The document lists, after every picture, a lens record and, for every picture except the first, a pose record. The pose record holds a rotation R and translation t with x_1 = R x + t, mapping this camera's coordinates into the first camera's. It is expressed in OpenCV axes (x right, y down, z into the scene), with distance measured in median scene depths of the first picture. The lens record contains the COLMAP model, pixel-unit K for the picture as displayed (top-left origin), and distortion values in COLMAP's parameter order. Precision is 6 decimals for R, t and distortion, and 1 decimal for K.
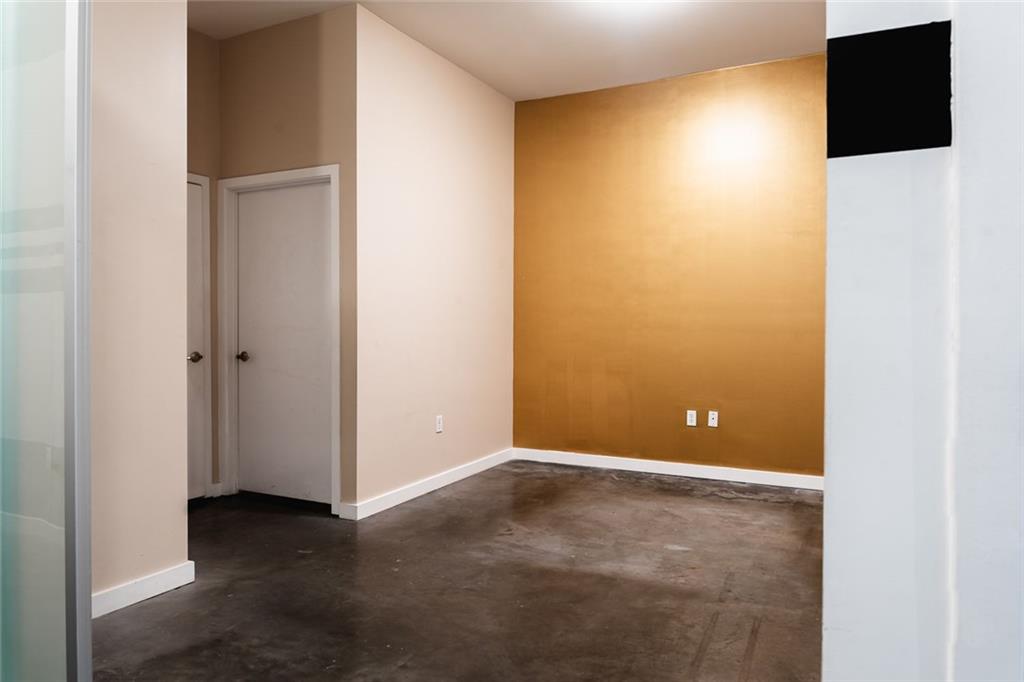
lens RADIAL K [[706.8, 0, 512.8], [0, 706.8, 338.7], [0, 0, 1]] dist [-0.003105, -0.016693]
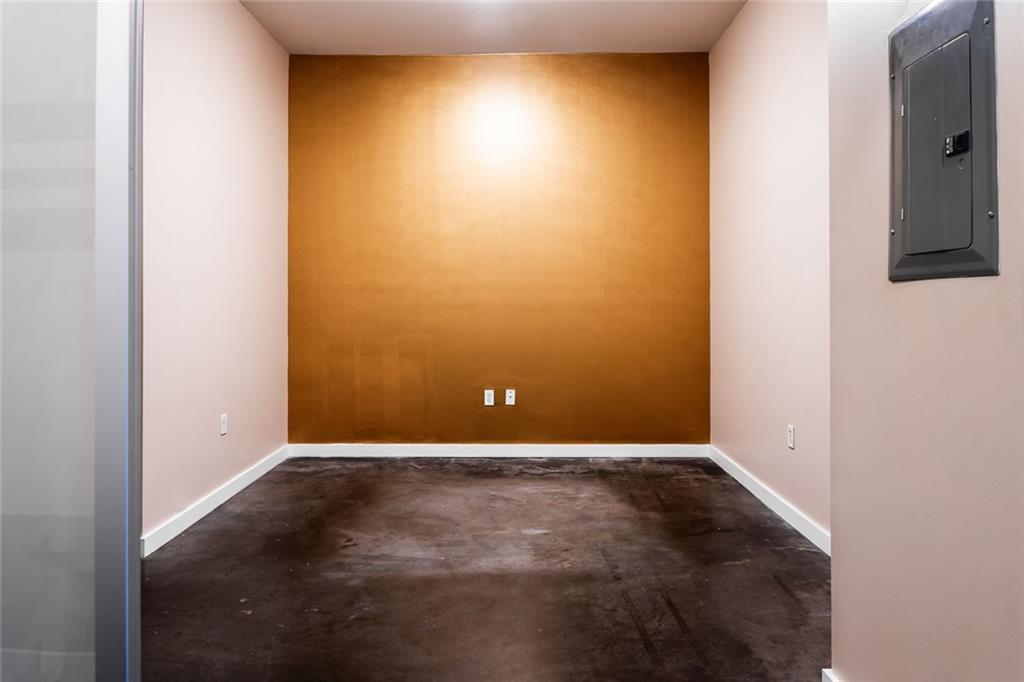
lens RADIAL K [[706.8, 0, 517.5], [0, 706.8, 301.4], [0, 0, 1]] dist [-0.003105, -0.016693]
pose [[0.888158, -0.001672, 0.459536, -0.202011], [0.012626, 0.999705, -0.020765, -0.002258], [-0.459366, 0.024245, 0.887916, 0.114688]]
